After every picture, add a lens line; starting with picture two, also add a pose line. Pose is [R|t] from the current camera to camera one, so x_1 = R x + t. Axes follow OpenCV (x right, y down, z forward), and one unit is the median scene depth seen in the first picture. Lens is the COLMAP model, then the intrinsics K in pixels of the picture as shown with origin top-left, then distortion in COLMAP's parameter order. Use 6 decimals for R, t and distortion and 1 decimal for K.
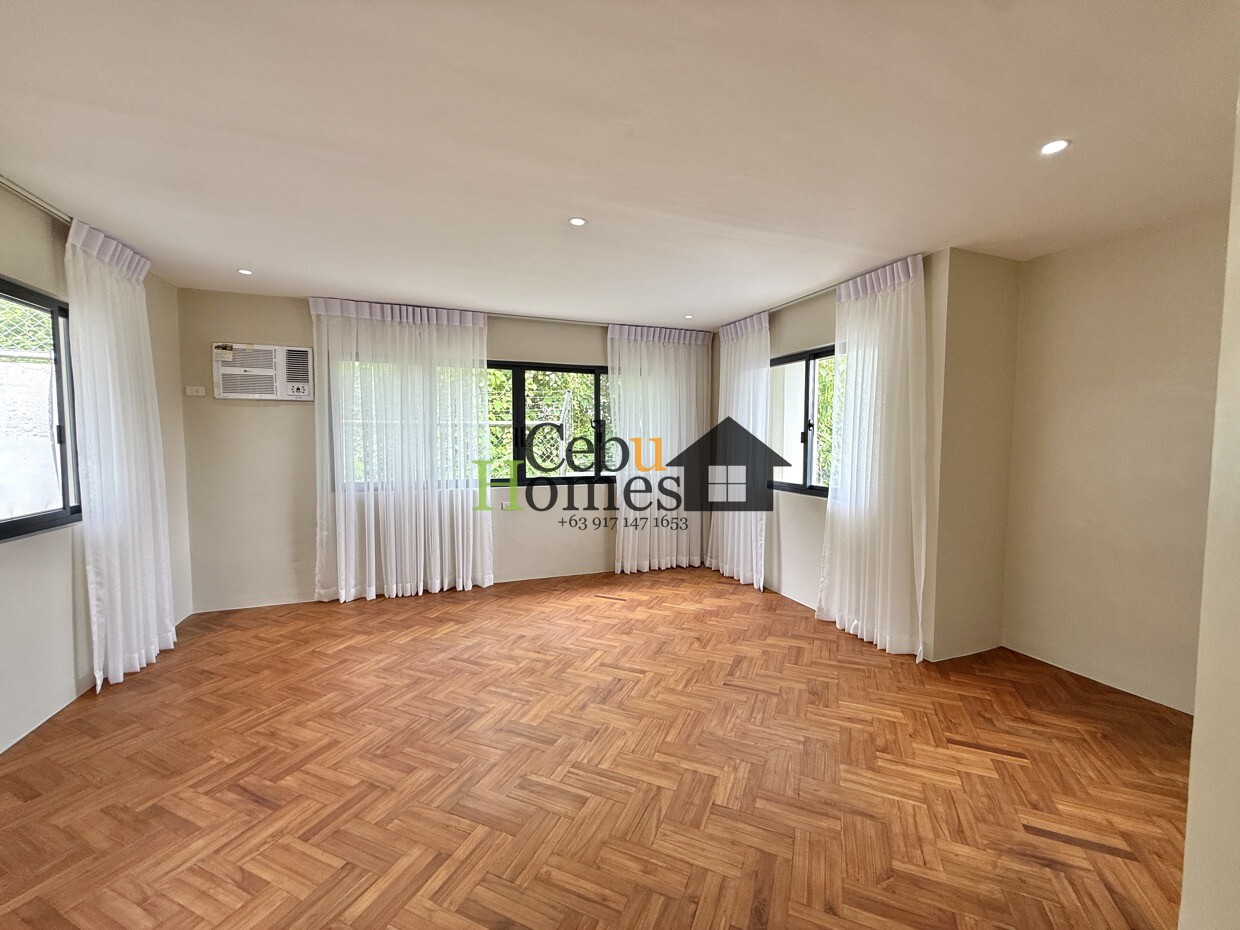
lens RADIAL K [[494.4, 0, 621.0], [0, 494.4, 468.9], [0, 0, 1]] dist [0.000001, 0.000077]
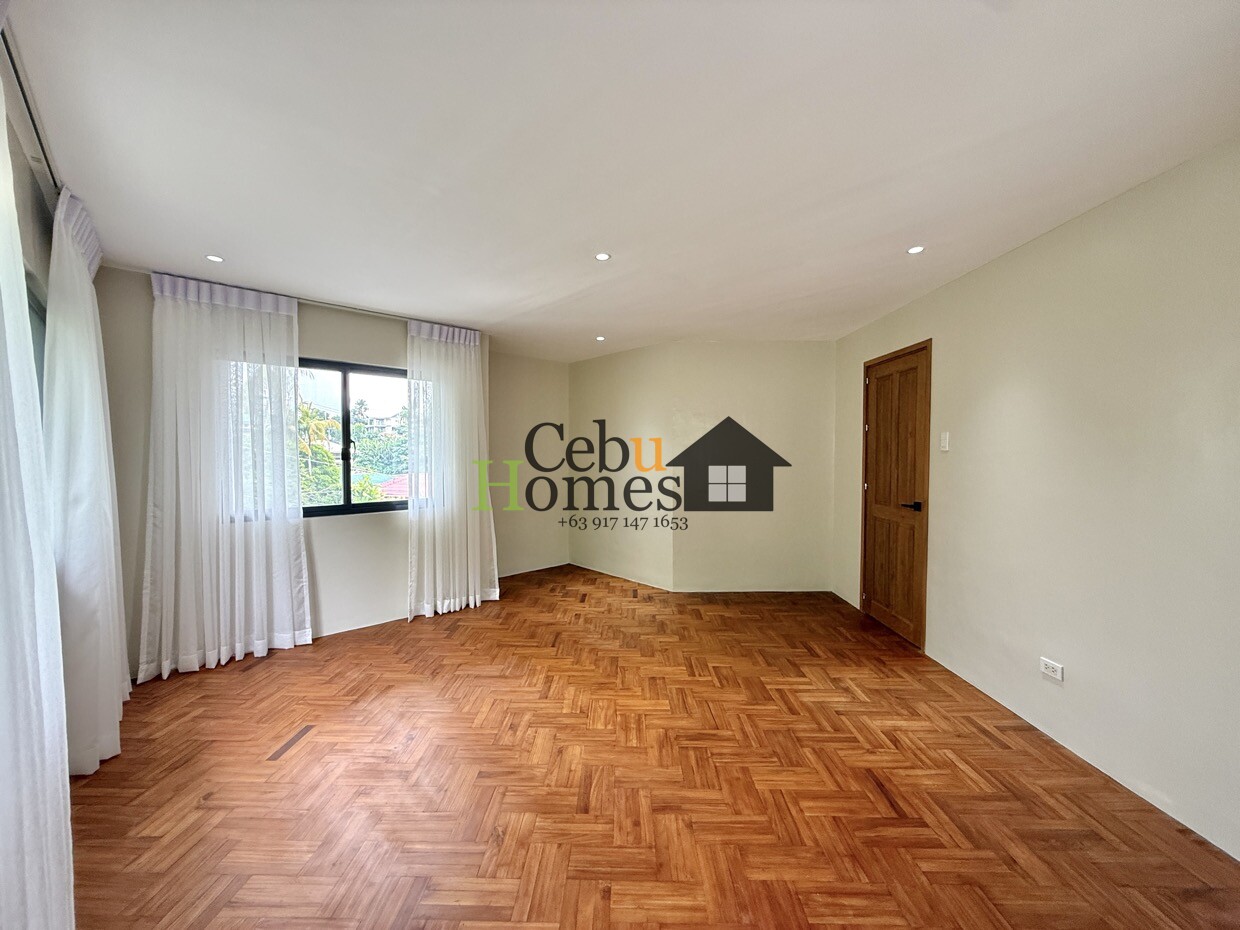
lens RADIAL K [[494.4, 0, 621.0], [0, 494.4, 468.9], [0, 0, 1]] dist [0.000001, 0.000077]
pose [[-0.380181, -0.035408, 0.924234, -1.106441], [0.056496, 0.996512, 0.061417, -0.099571], [-0.923185, 0.075565, -0.376854, 1.391848]]
